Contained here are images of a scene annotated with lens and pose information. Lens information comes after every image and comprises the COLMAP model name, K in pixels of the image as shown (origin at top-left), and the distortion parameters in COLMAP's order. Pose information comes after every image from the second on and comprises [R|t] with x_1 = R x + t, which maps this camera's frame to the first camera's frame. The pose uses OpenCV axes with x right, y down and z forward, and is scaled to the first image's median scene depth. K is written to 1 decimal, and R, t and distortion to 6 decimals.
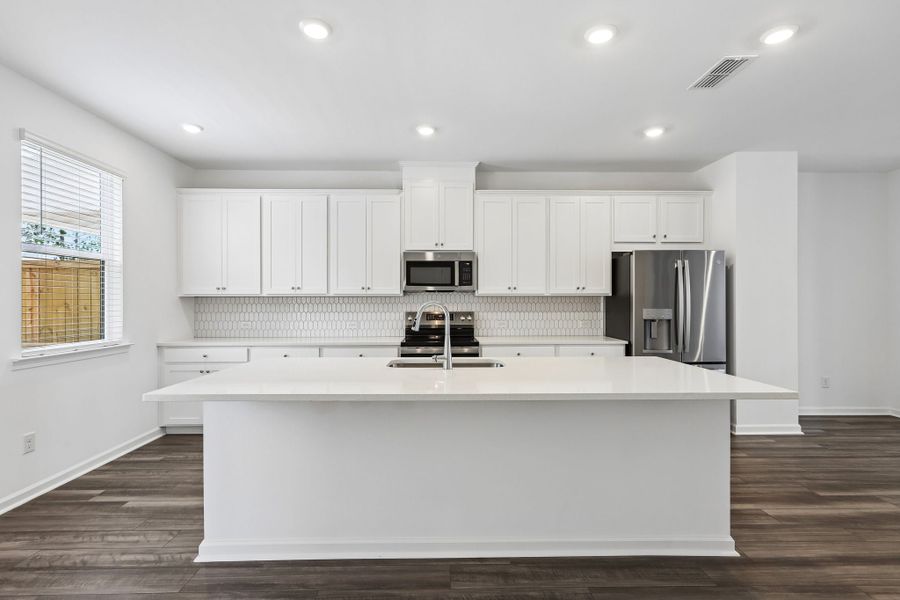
lens RADIAL K [[436.0, 0, 449.4], [0, 436.0, 298.6], [0, 0, 1]] dist [0.003947, -0.000173]
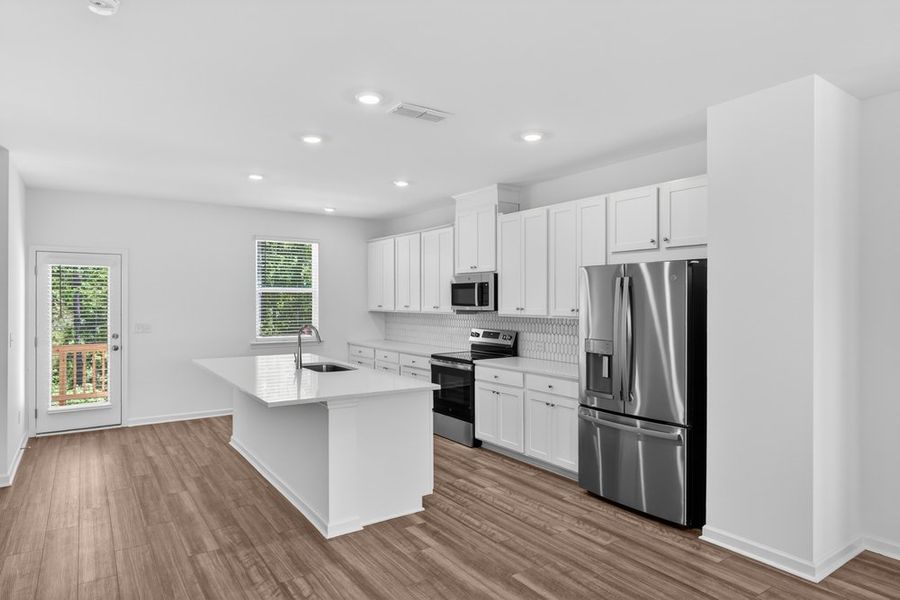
lens RADIAL K [[540.6, 0, 447.2], [0, 540.6, 297.8], [0, 0, 1]] dist [-0.010295, -0.001979]
pose [[0.550422, -0.002192, -0.834884, 1.093964], [-0.007322, 0.999945, -0.007453, -0.040809], [0.834855, 0.010215, 0.550375, 0.229075]]
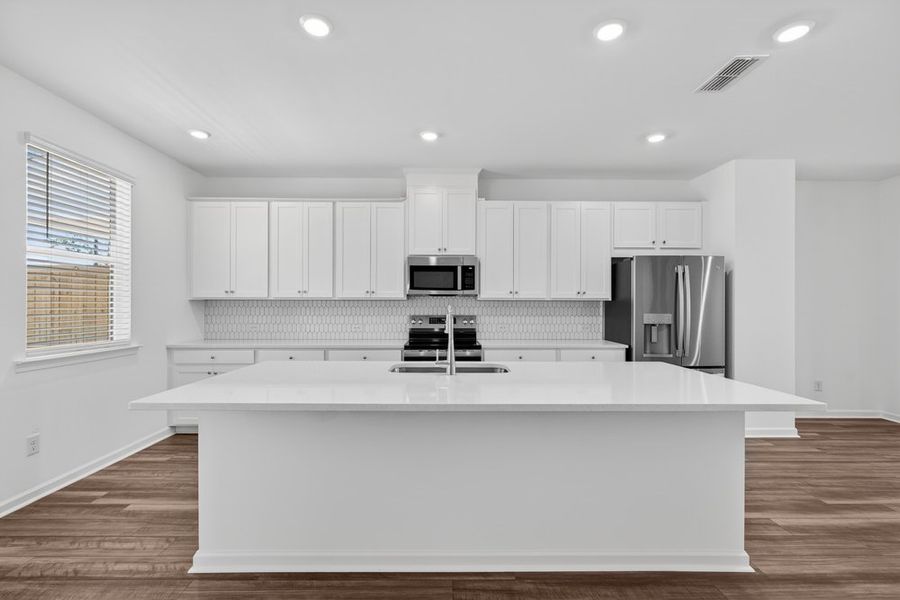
lens RADIAL K [[404.2, 0, 448.2], [0, 404.2, 302.1], [0, 0, 1]] dist [-0.009552, 0.003323]
pose [[0.999957, 0.004077, -0.008357, -0.001214], [-0.004092, 0.999990, -0.001769, 0.000531], [0.008350, 0.001803, 0.999964, 0.057928]]
